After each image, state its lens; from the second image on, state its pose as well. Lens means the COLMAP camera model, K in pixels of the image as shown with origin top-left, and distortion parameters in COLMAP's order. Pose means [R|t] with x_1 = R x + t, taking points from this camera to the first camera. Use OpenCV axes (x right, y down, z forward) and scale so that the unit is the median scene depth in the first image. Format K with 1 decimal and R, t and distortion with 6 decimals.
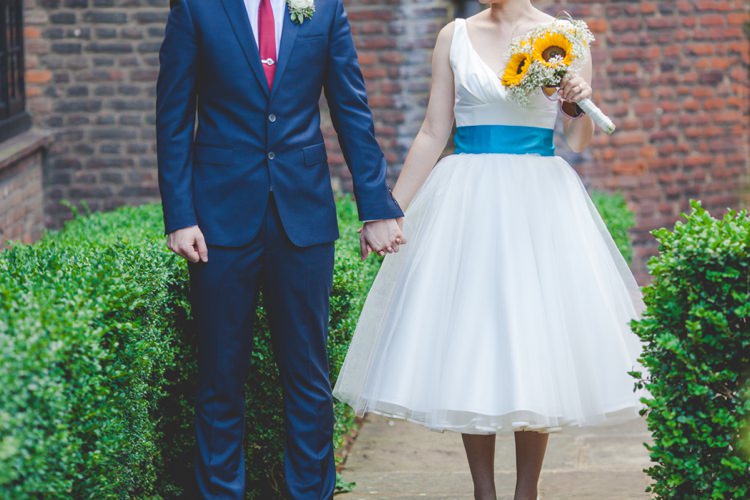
lens RADIAL K [[2980.0, 0, 375.1], [0, 2980.0, 250.7], [0, 0, 1]] dist [0.130515, 0.000000]
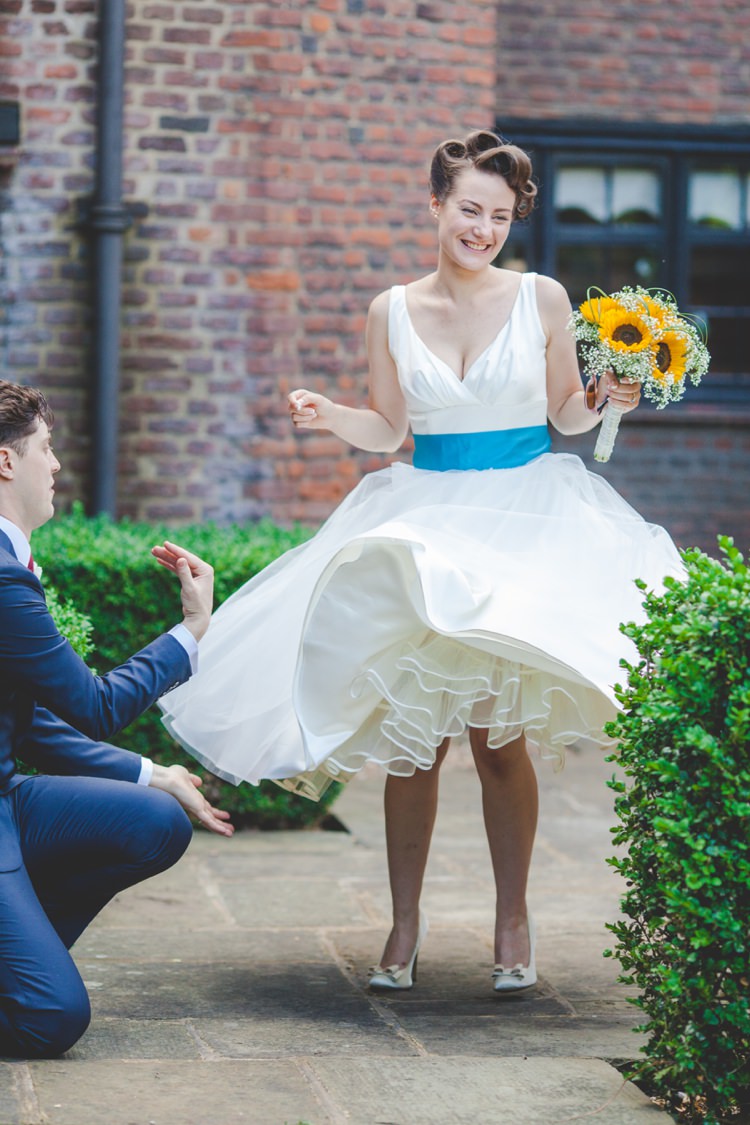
lens RADIAL K [[4470.0, 0, 374.3], [0, 4470.0, 561.7], [0, 0, 1]] dist [0.130515, 0.000000]
pose [[0.973055, 0.033790, 0.228083, -0.213295], [-0.030412, 0.999370, -0.018310, 0.010697], [-0.228558, 0.010880, 0.973469, 0.003841]]
